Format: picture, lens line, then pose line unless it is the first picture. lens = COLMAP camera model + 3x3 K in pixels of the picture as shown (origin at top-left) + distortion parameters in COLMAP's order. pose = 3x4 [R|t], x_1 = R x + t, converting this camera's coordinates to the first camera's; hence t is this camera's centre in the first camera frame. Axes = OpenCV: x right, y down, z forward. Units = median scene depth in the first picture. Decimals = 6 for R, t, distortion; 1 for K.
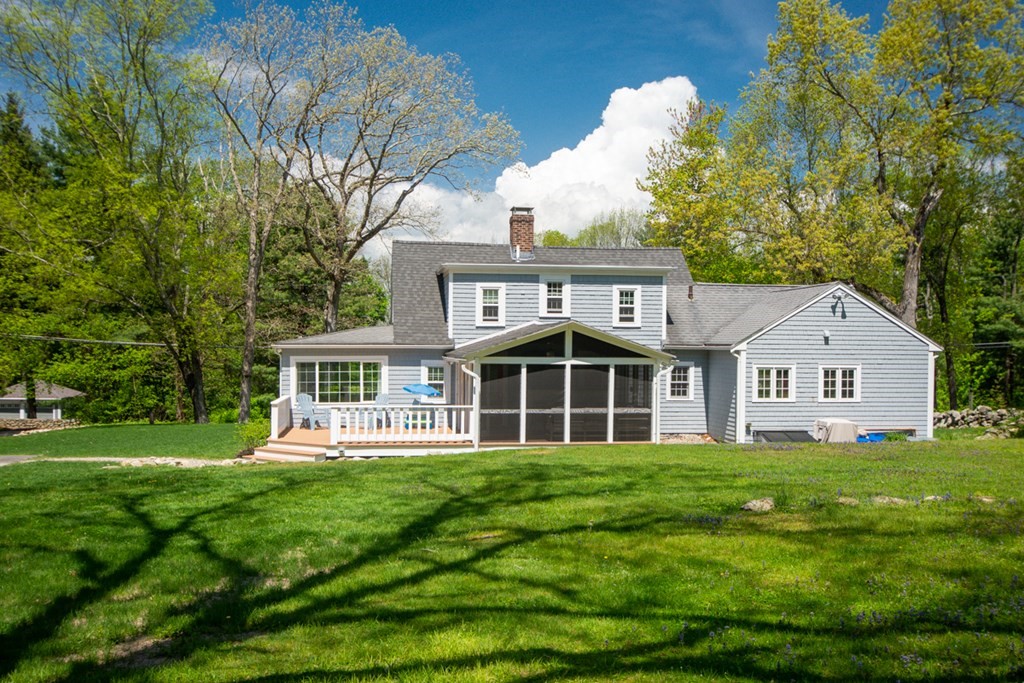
lens RADIAL K [[969.3, 0, 465.6], [0, 969.3, 371.8], [0, 0, 1]] dist [0.011490, 0.012946]
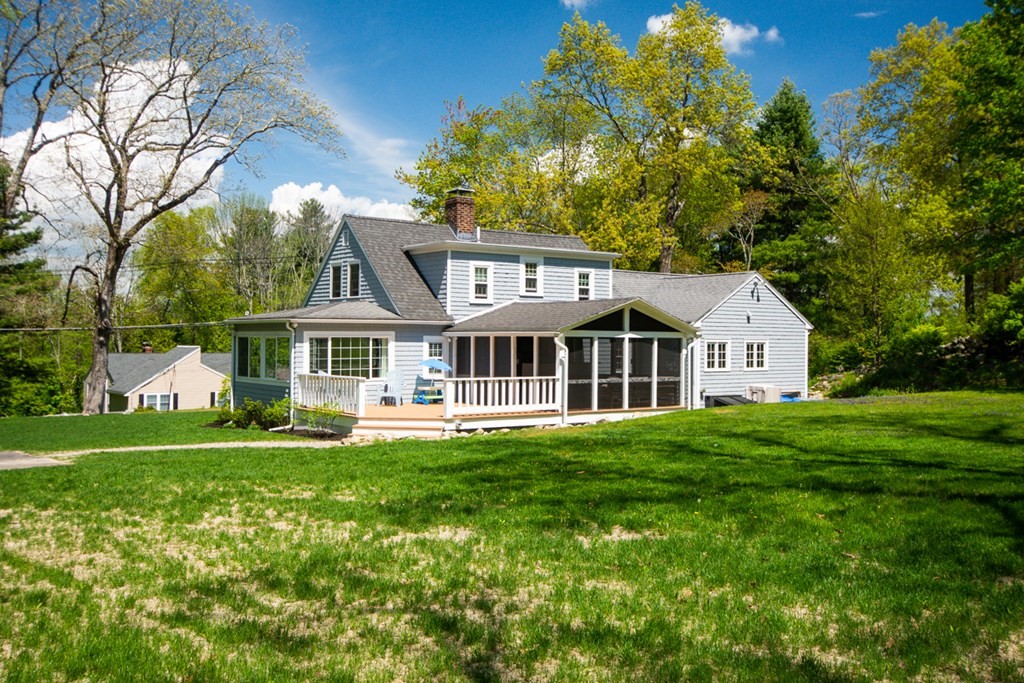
lens RADIAL K [[969.3, 0, 465.6], [0, 969.3, 371.8], [0, 0, 1]] dist [0.011490, 0.012946]
pose [[0.885363, -0.015365, 0.464646, -0.478711], [0.010000, 0.999852, 0.014008, 0.011511], [-0.464792, -0.007756, 0.885386, 0.092708]]
